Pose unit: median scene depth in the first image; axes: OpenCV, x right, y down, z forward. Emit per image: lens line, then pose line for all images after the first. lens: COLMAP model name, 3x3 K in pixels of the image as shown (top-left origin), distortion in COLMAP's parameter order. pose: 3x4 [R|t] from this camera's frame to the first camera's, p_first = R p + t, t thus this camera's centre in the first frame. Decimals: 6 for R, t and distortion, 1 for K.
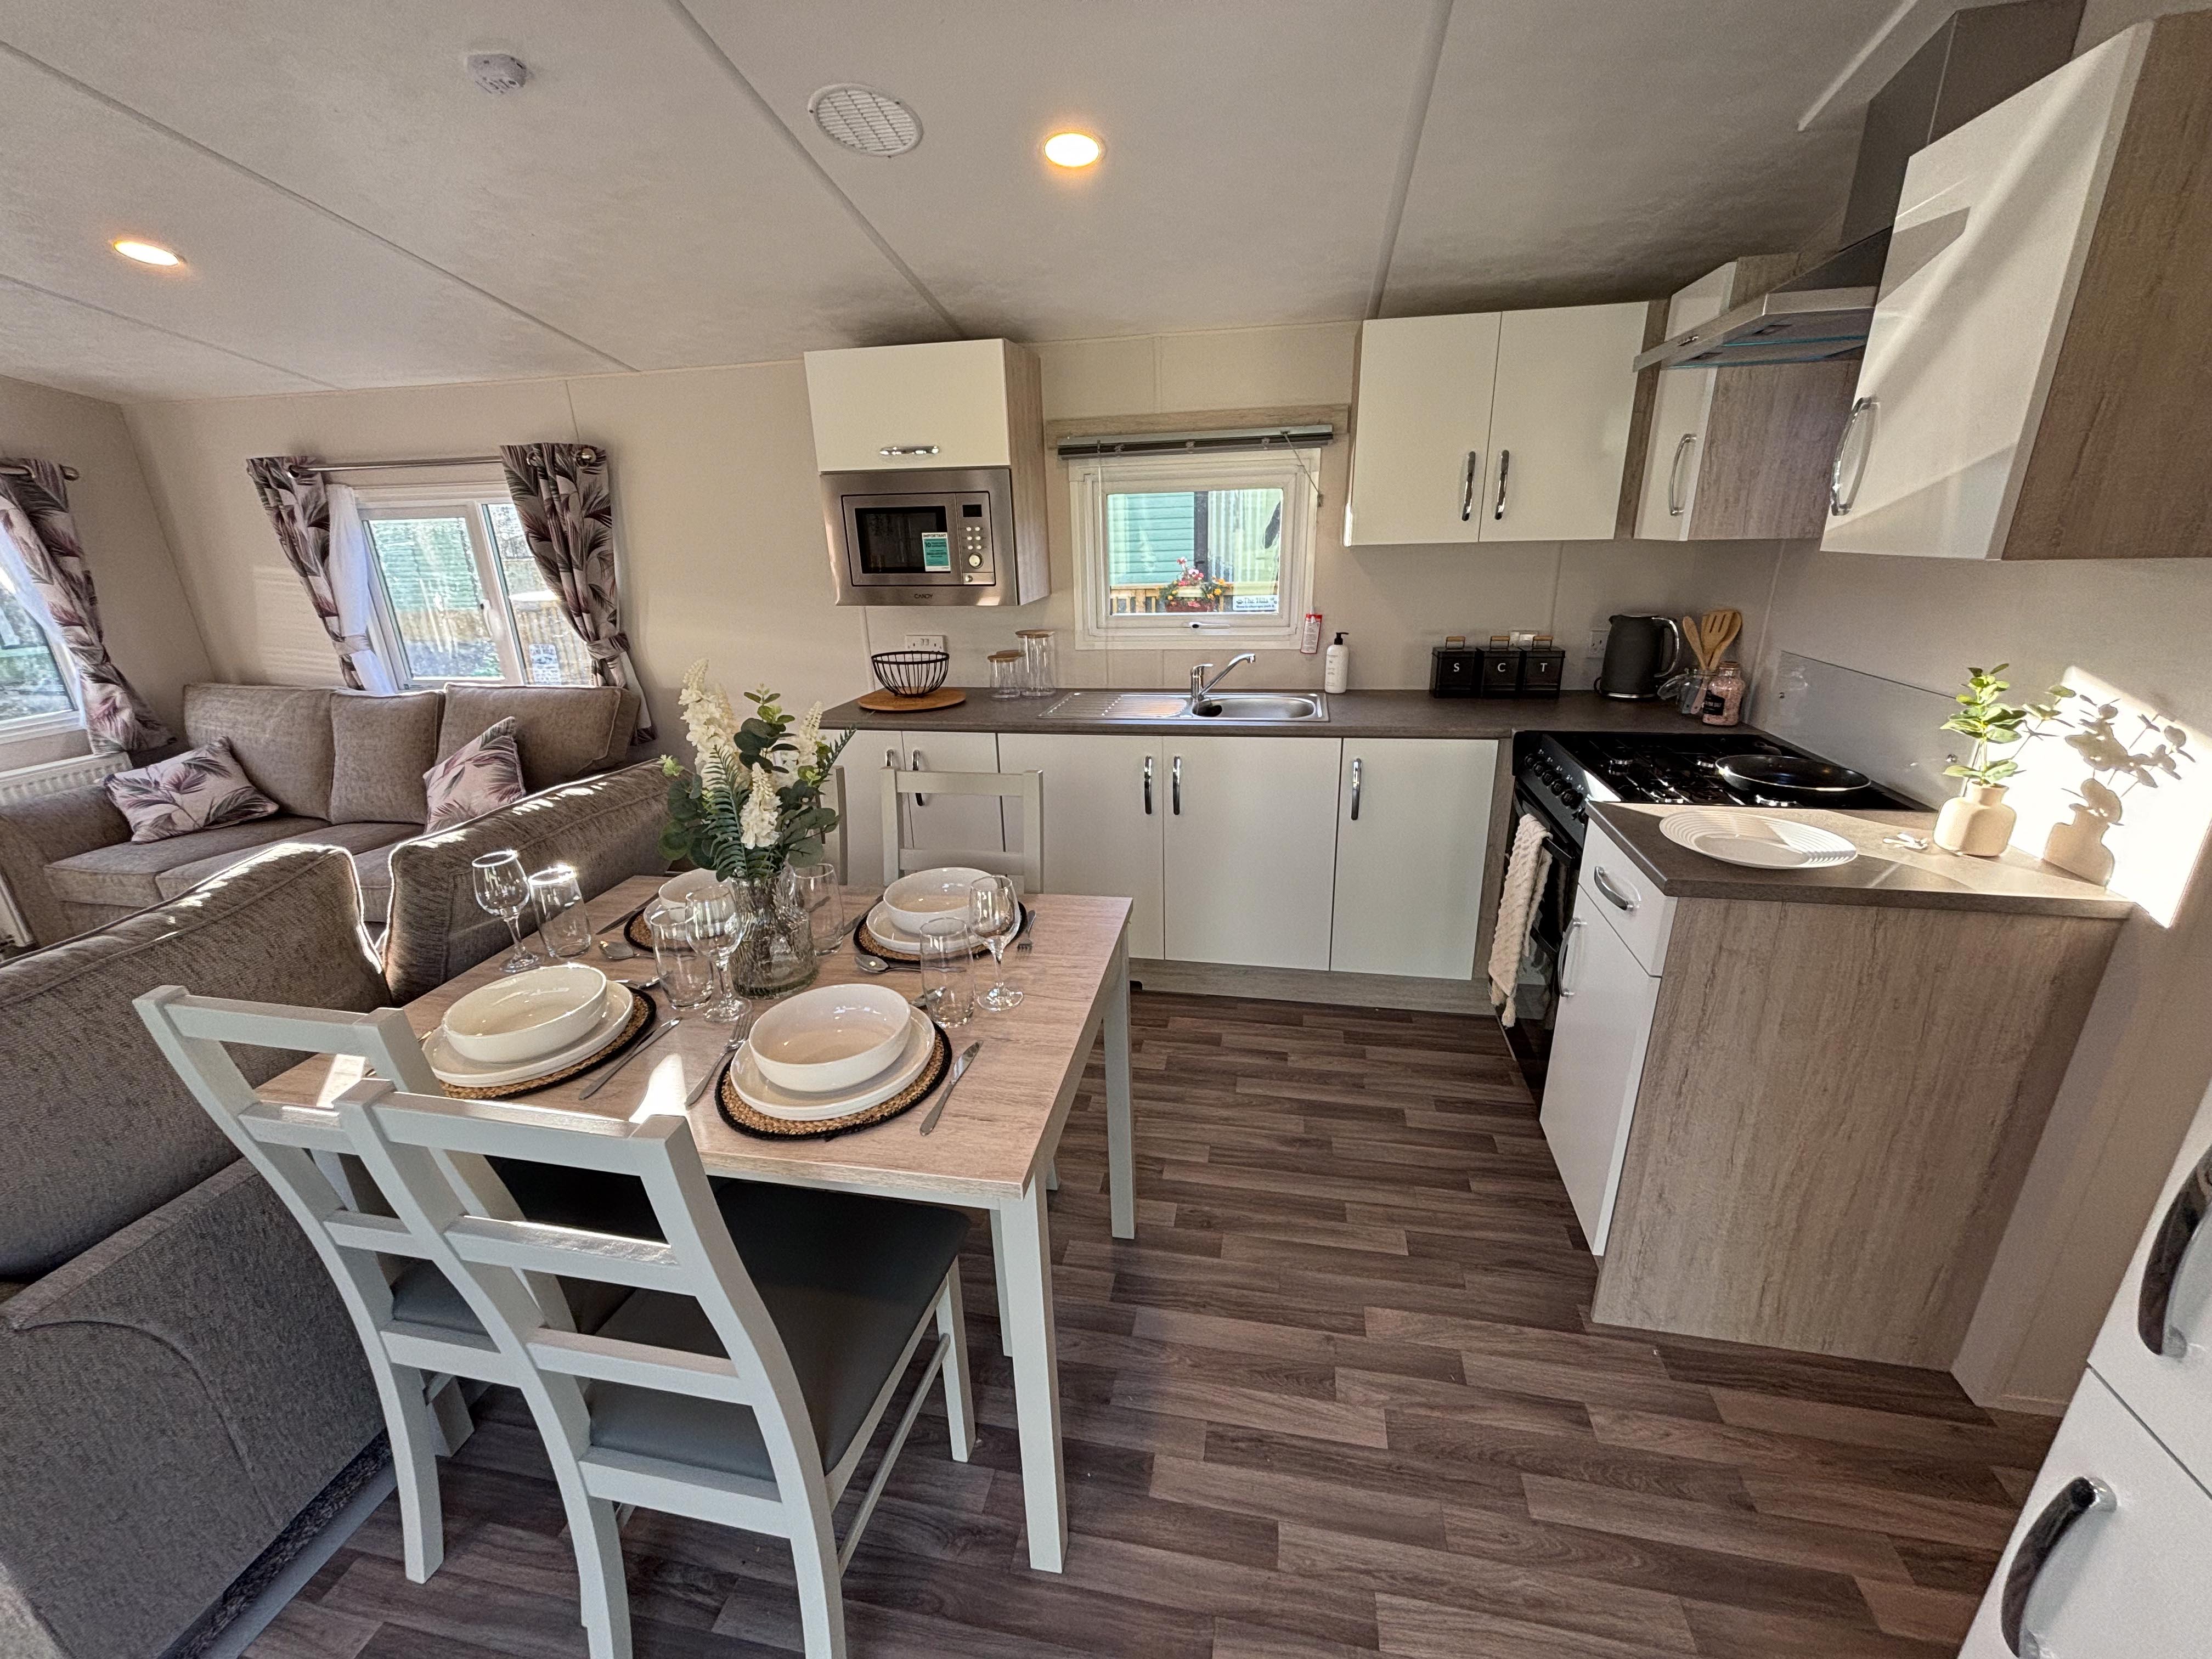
lens RADIAL K [[873.5, 0, 1106.5], [0, 873.5, 815.4], [0, 0, 1]] dist [0.003184, -0.000297]
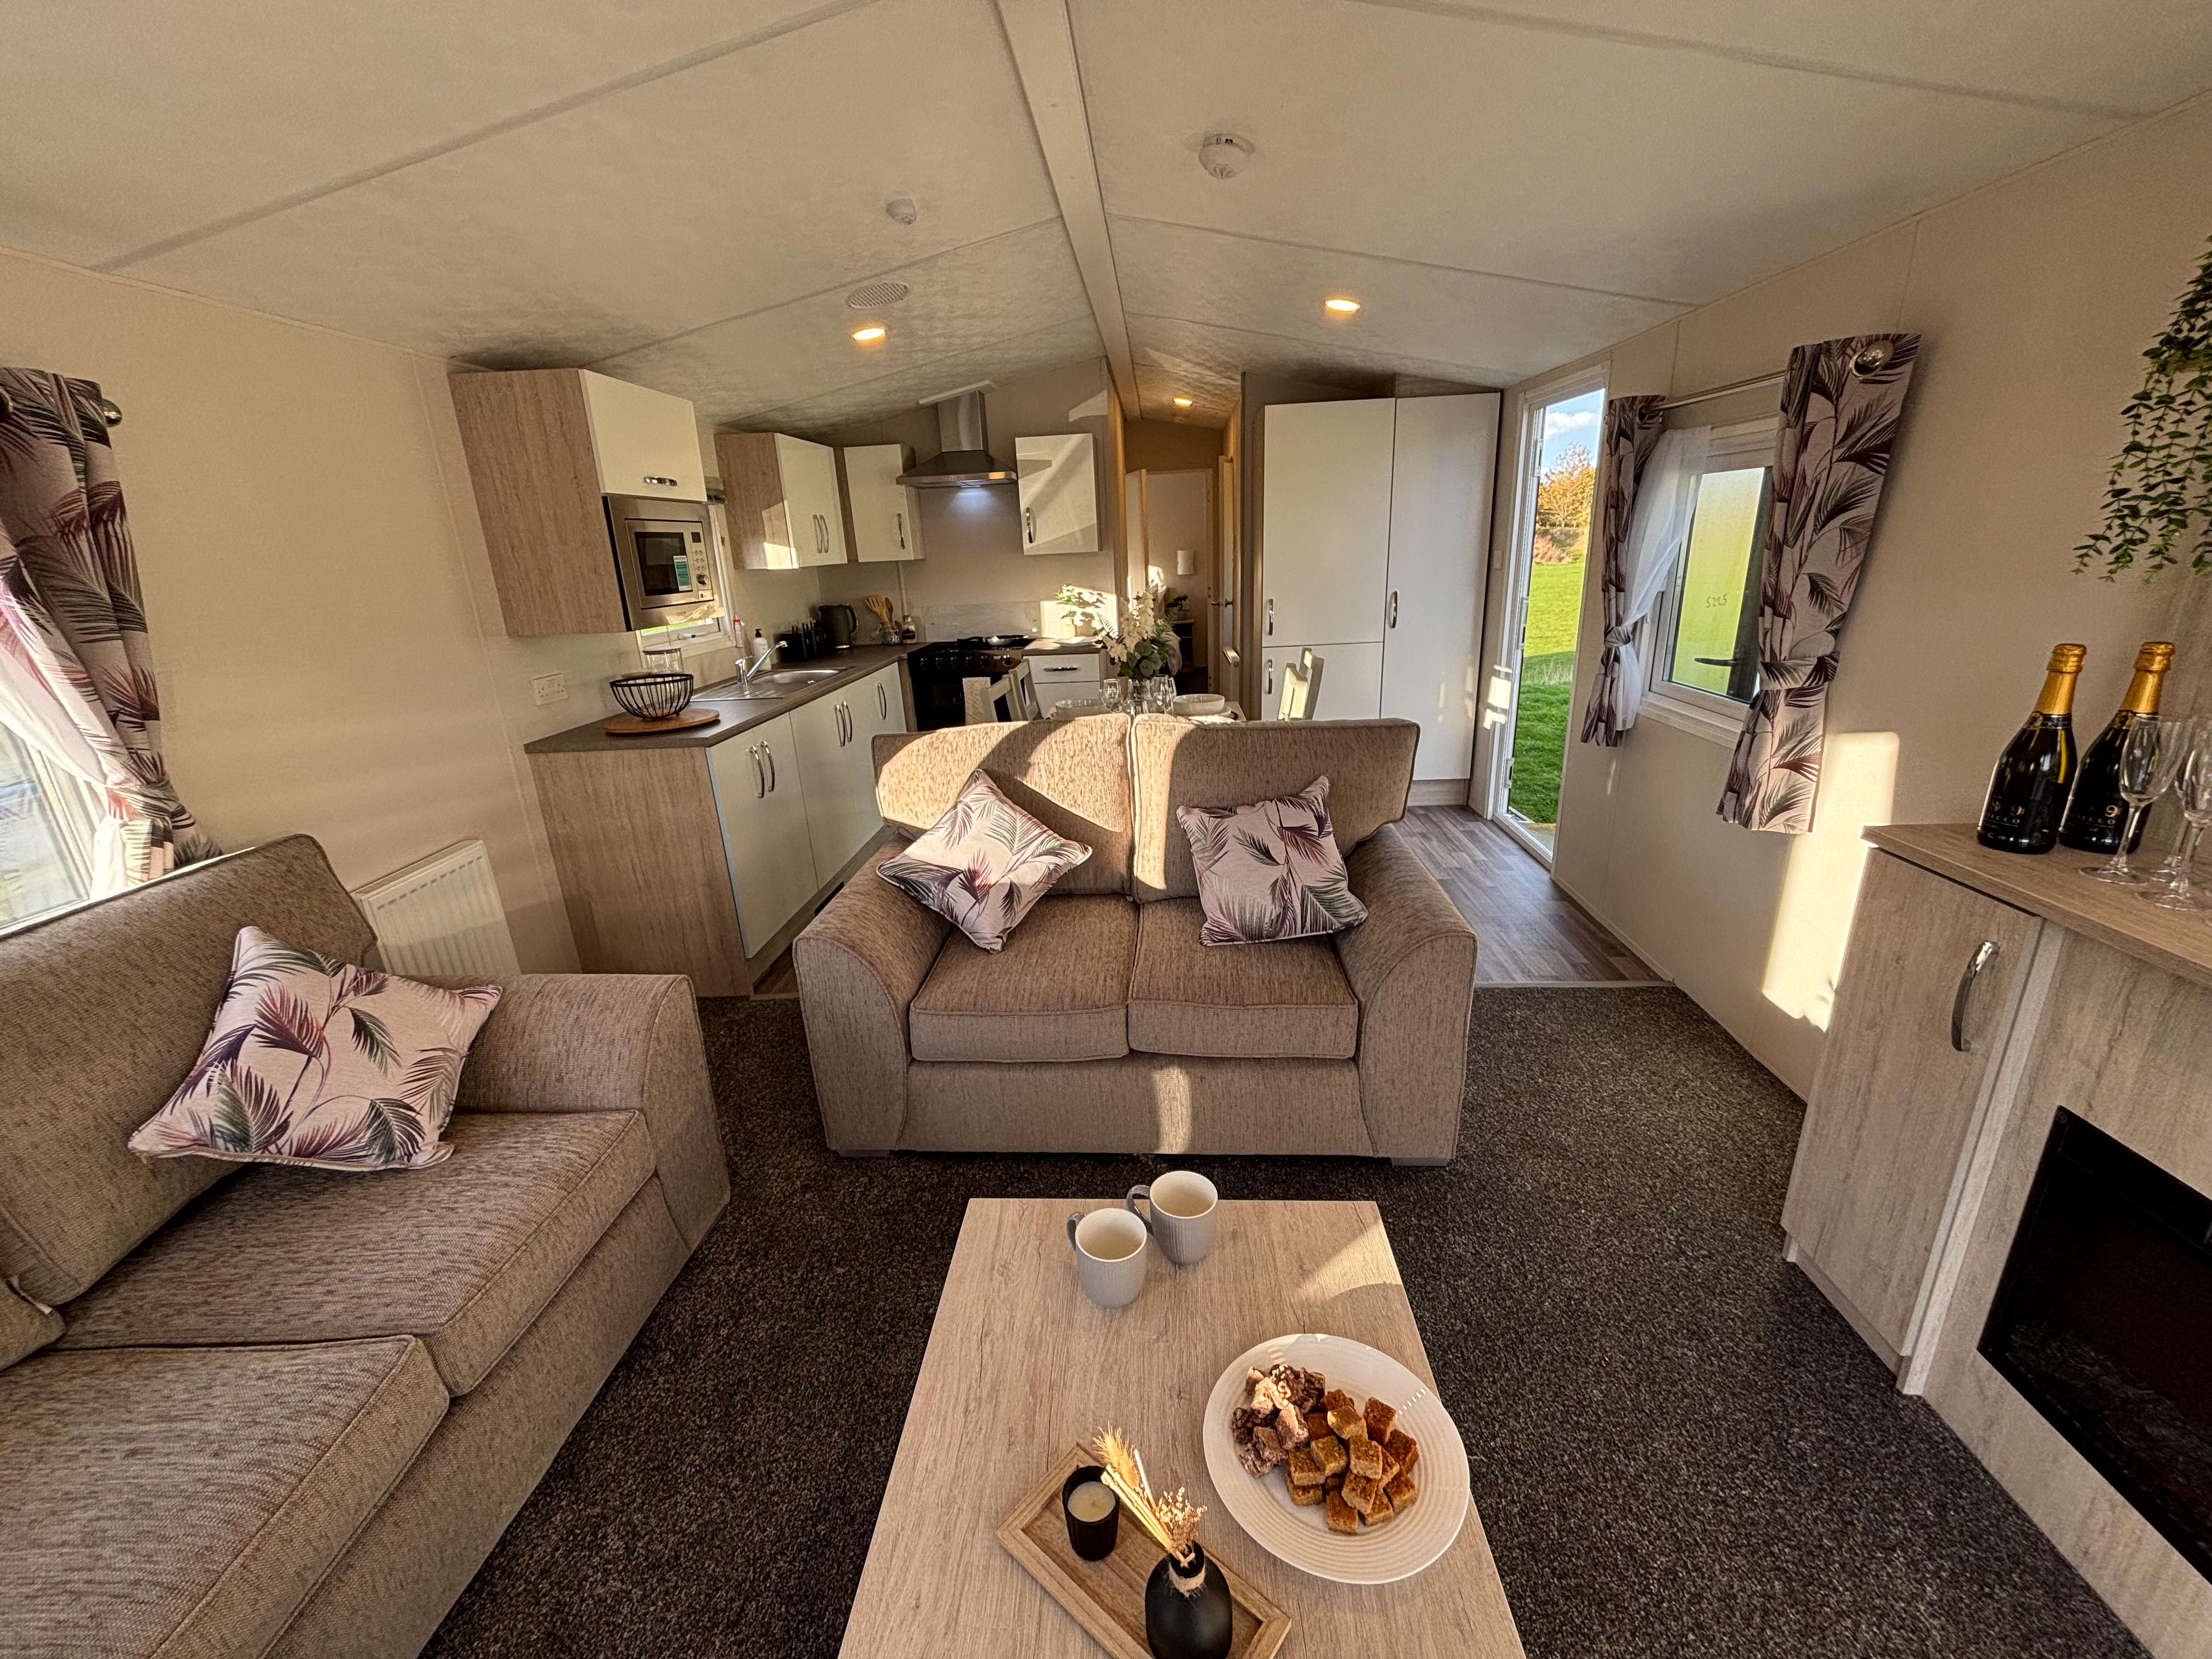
lens RADIAL K [[892.8, 0, 1106.0], [0, 892.8, 829.5], [0, 0, 1]] dist [0.005722, -0.000550]
pose [[-0.123925, -0.274184, 0.953659, -1.153416], [0.363142, 0.881866, 0.300732, -0.132585], [-0.923456, 0.383582, -0.009718, 0.523098]]
